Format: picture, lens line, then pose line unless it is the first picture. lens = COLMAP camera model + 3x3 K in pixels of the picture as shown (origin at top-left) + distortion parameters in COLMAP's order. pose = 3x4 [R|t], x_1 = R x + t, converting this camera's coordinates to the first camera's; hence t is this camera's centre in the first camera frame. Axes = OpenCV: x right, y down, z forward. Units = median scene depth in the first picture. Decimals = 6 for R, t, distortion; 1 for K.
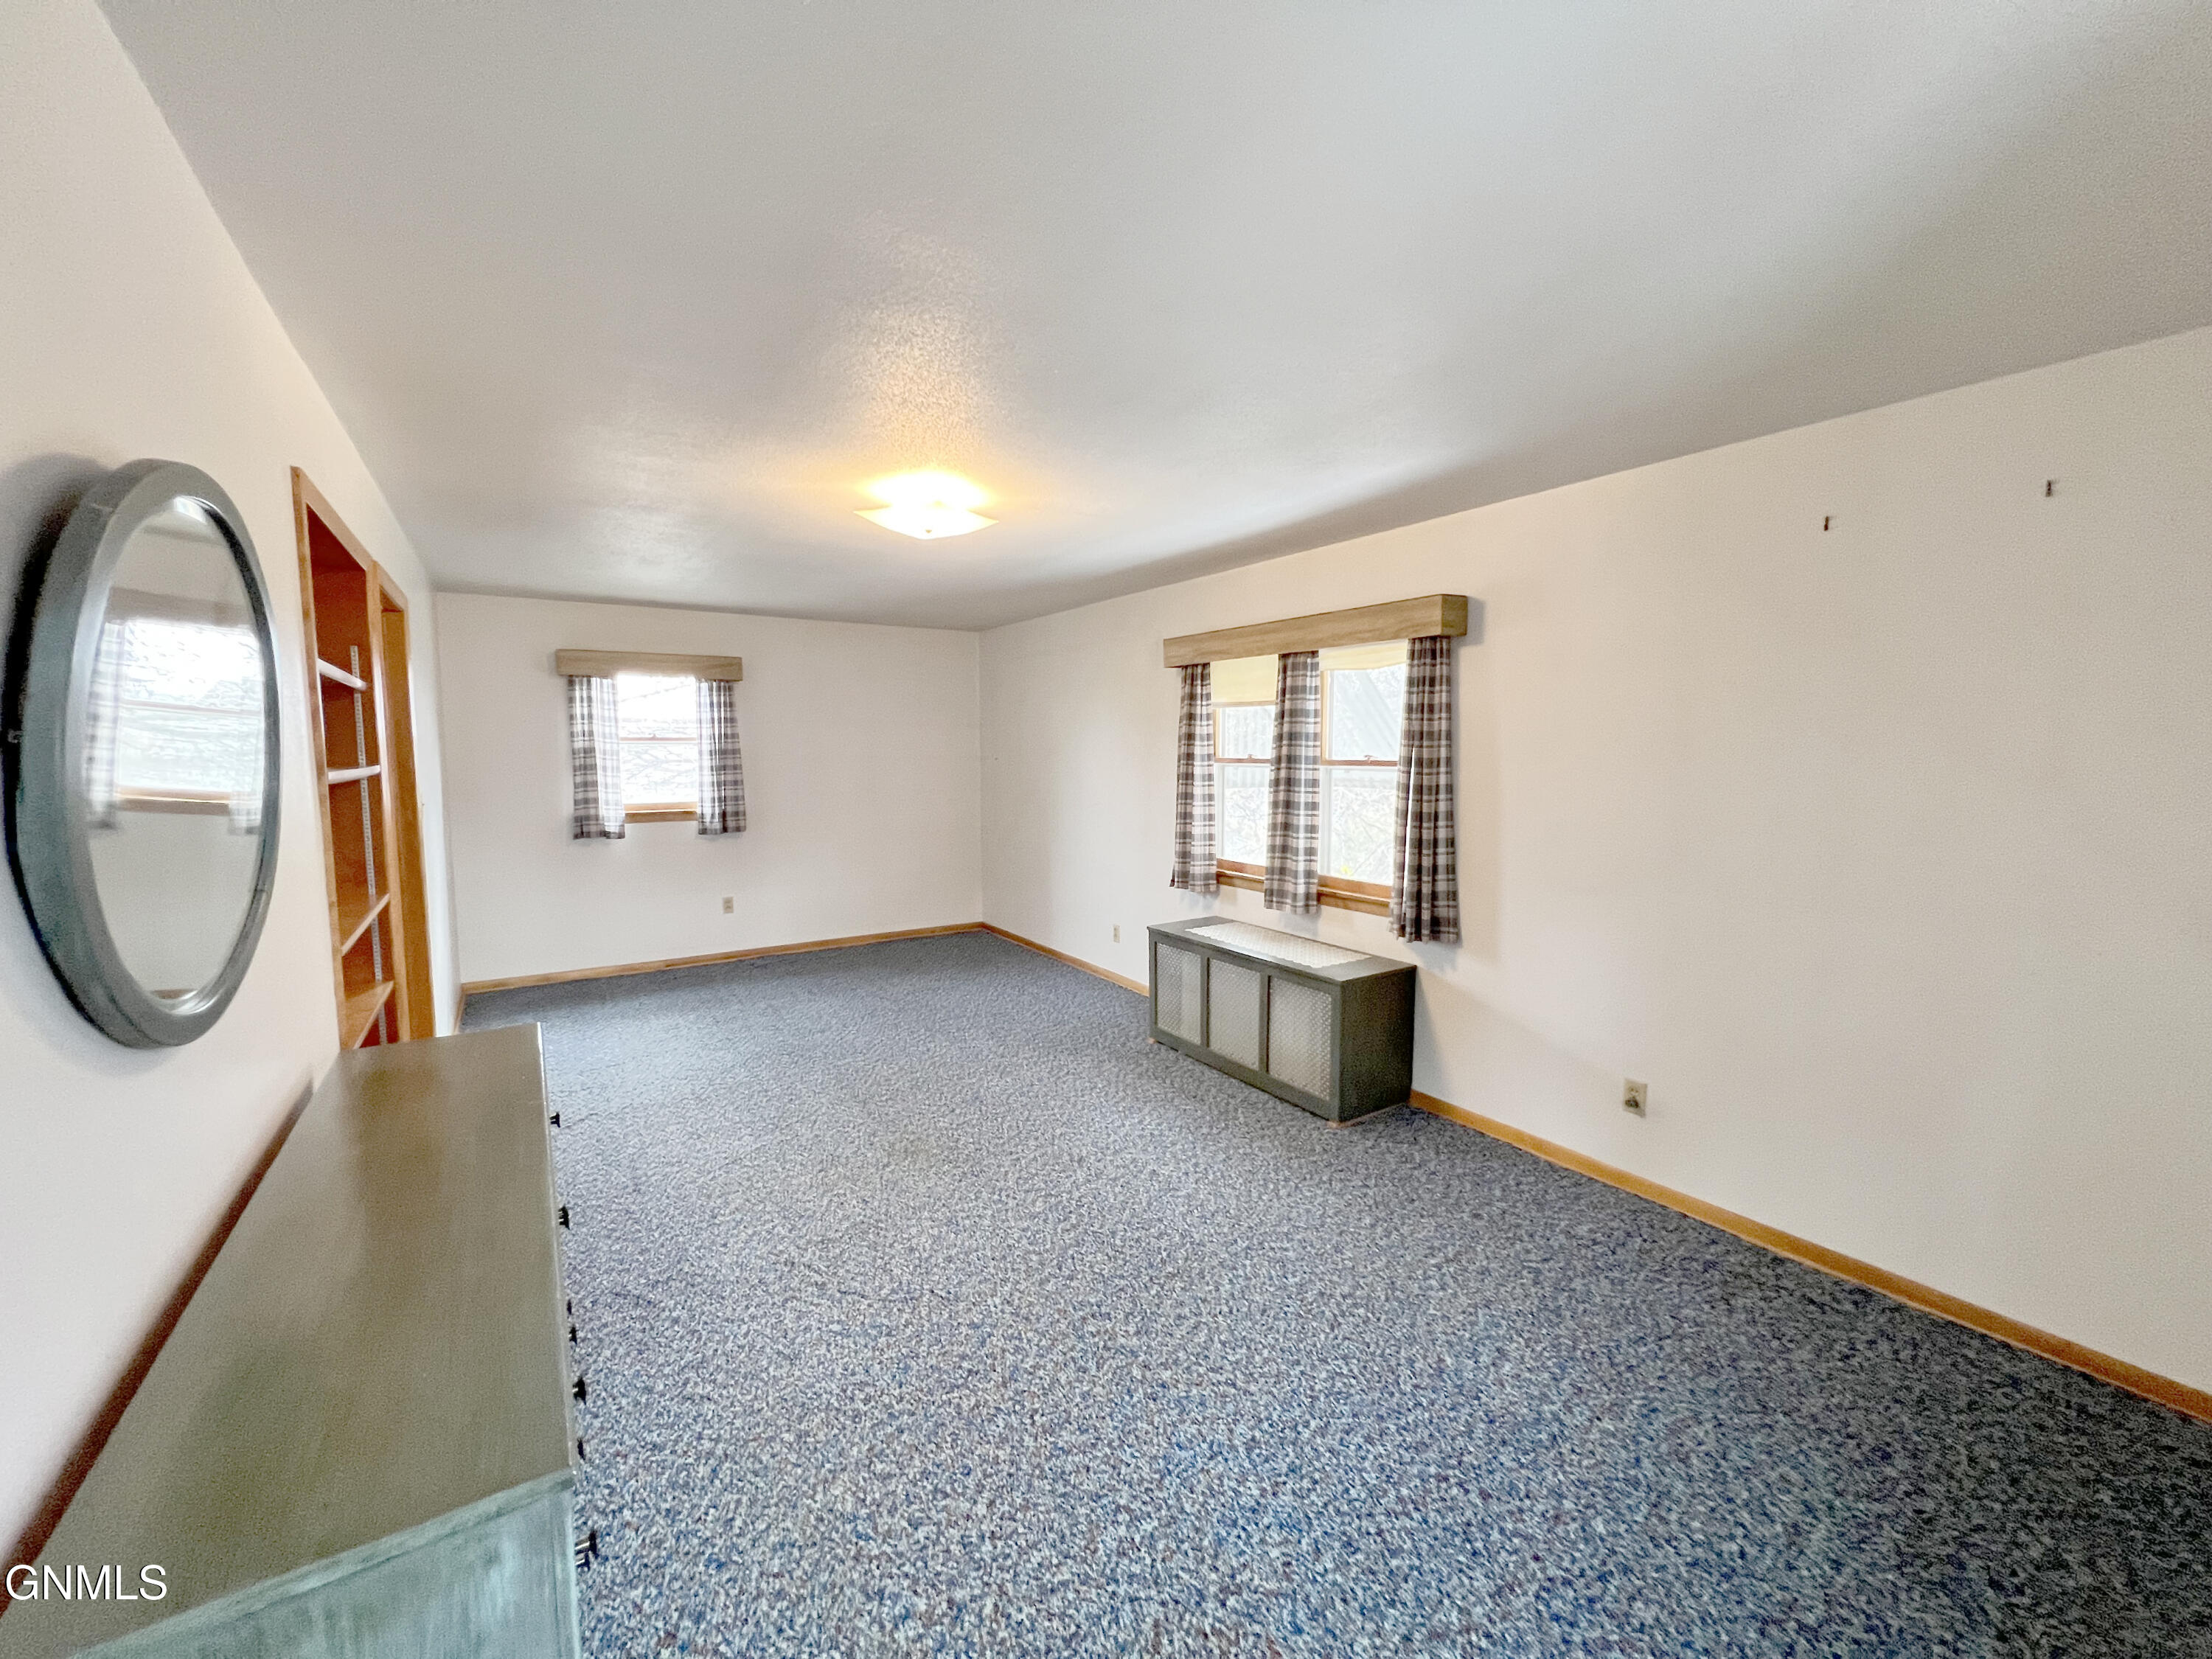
lens RADIAL K [[881.2, 0, 1103.4], [0, 881.2, 828.6], [0, 0, 1]] dist [-0.002056, 0.000228]
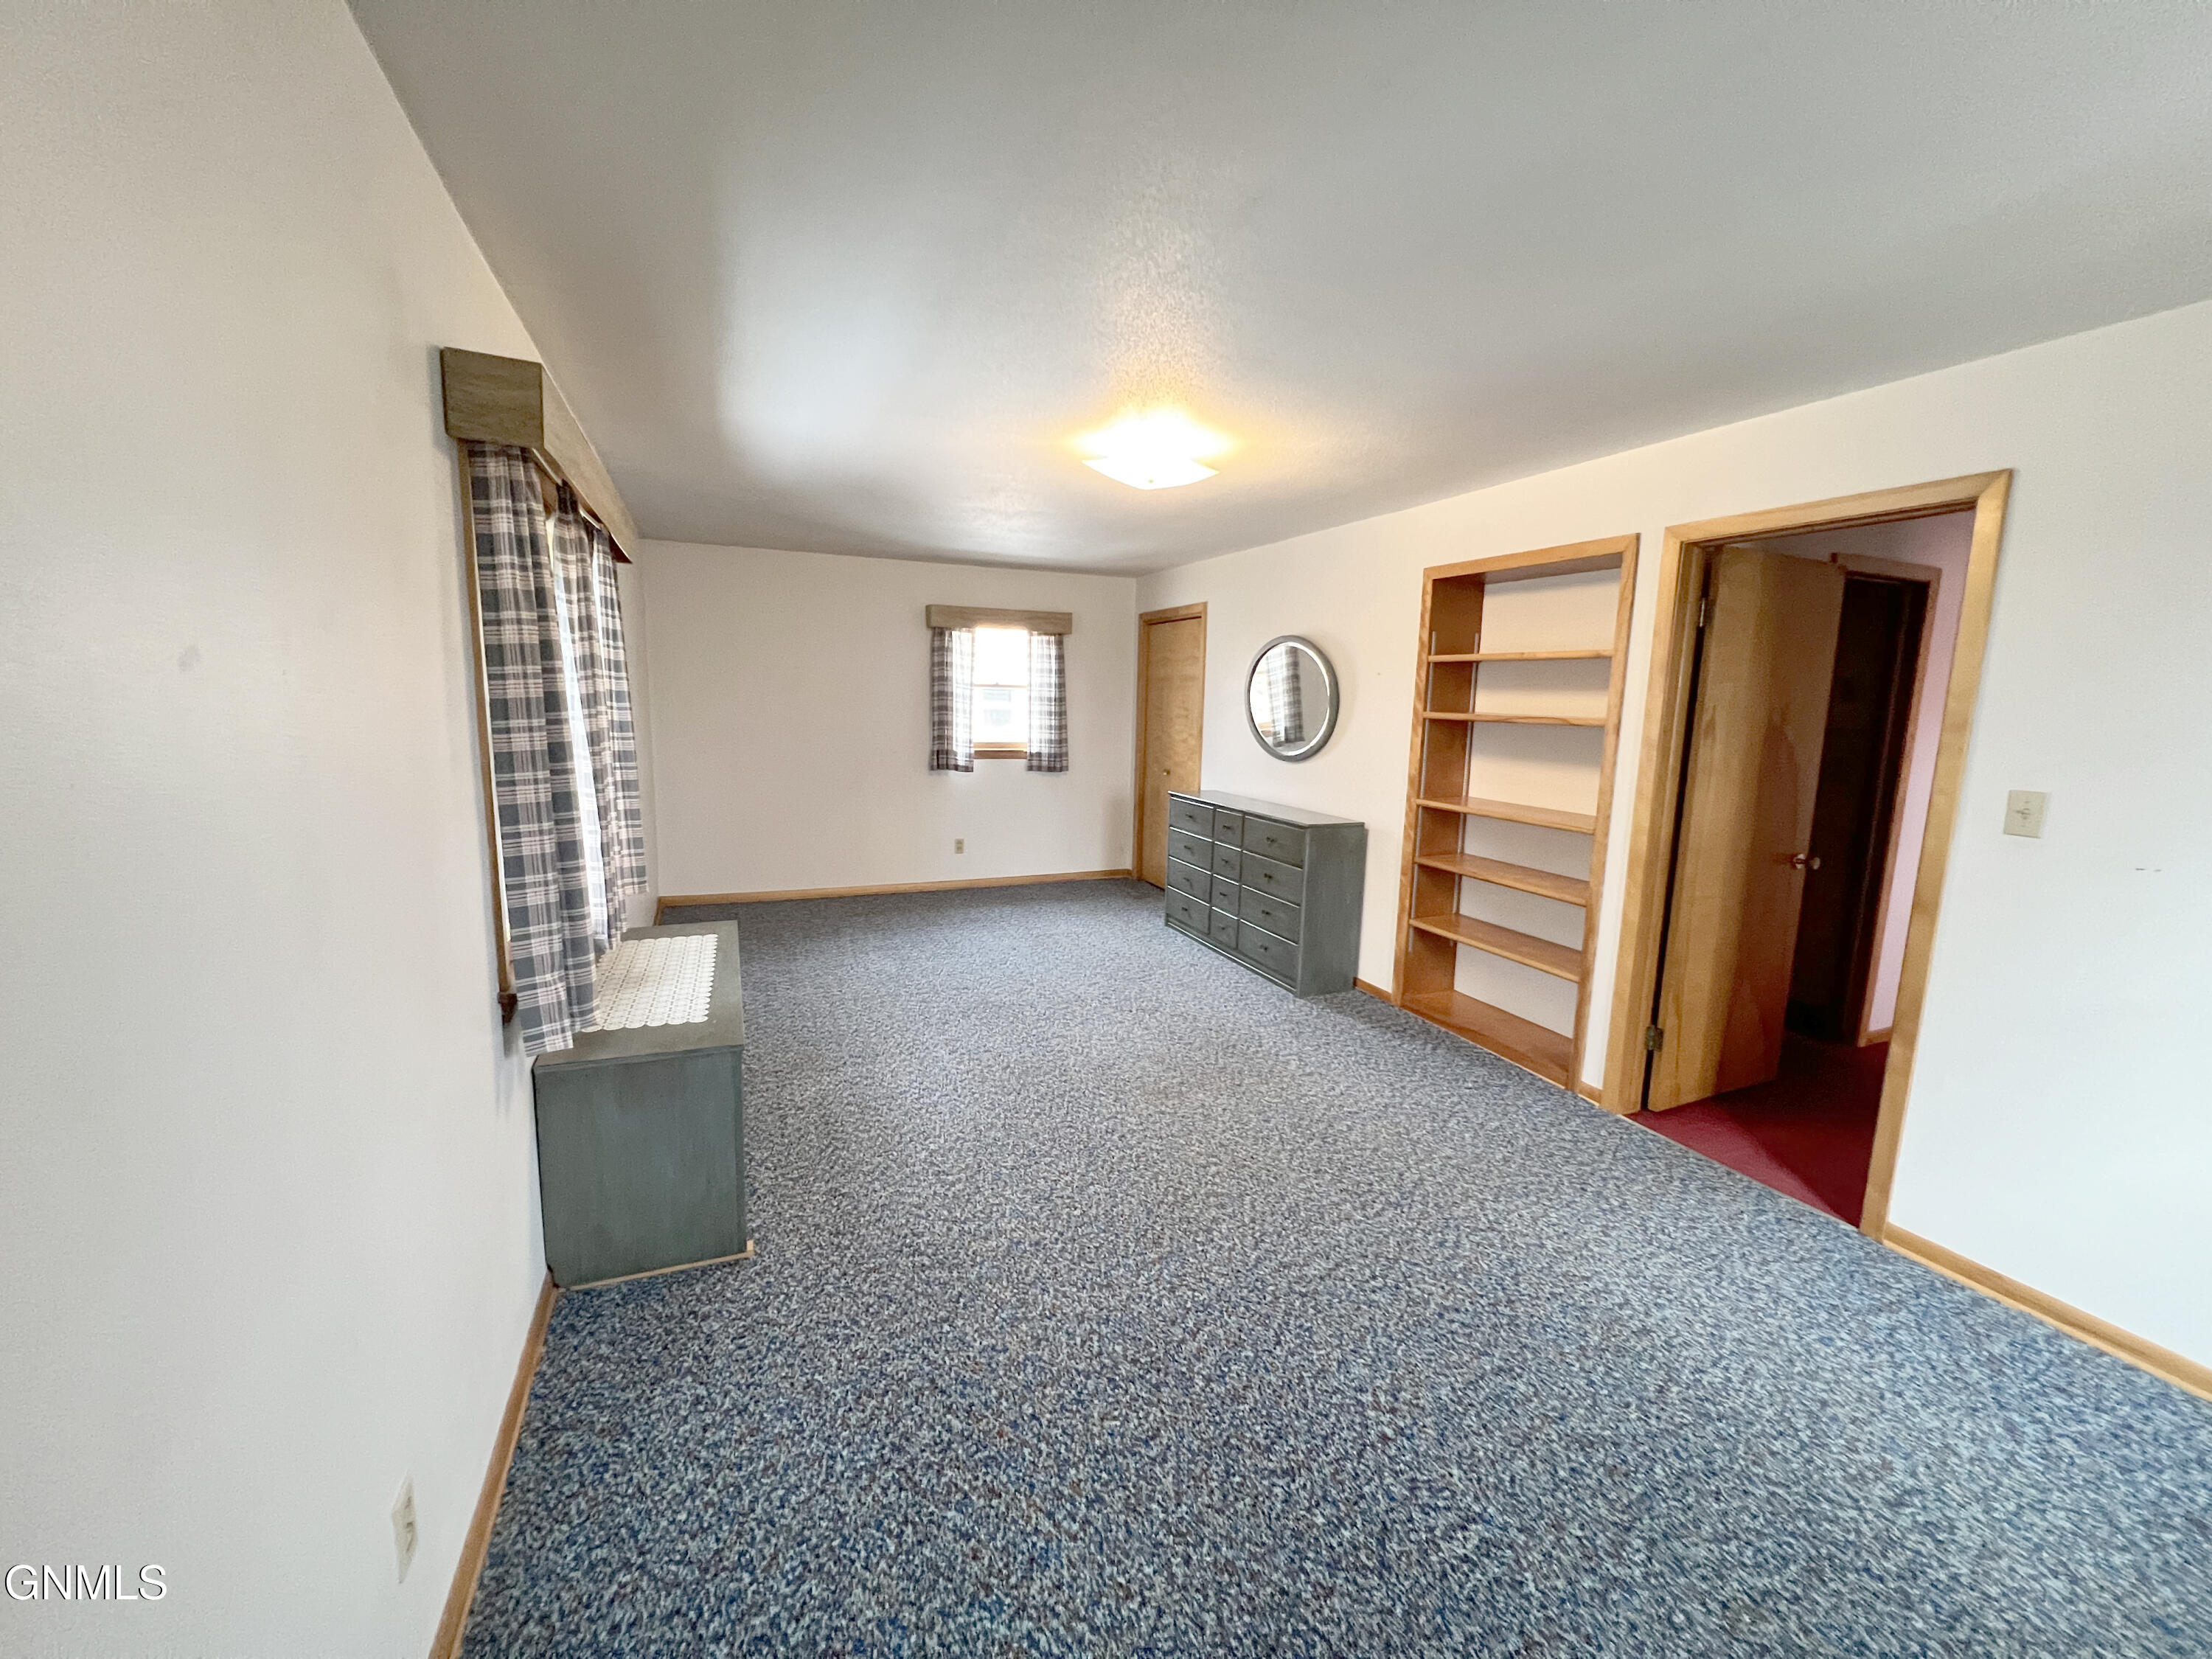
lens RADIAL K [[881.2, 0, 1103.4], [0, 881.2, 828.6], [0, 0, 1]] dist [-0.002056, 0.000228]
pose [[-0.984003, -0.050645, 0.170803, -0.254816], [-0.008268, 0.970691, 0.240189, -0.143090], [-0.177961, 0.234935, -0.955581, 1.567282]]
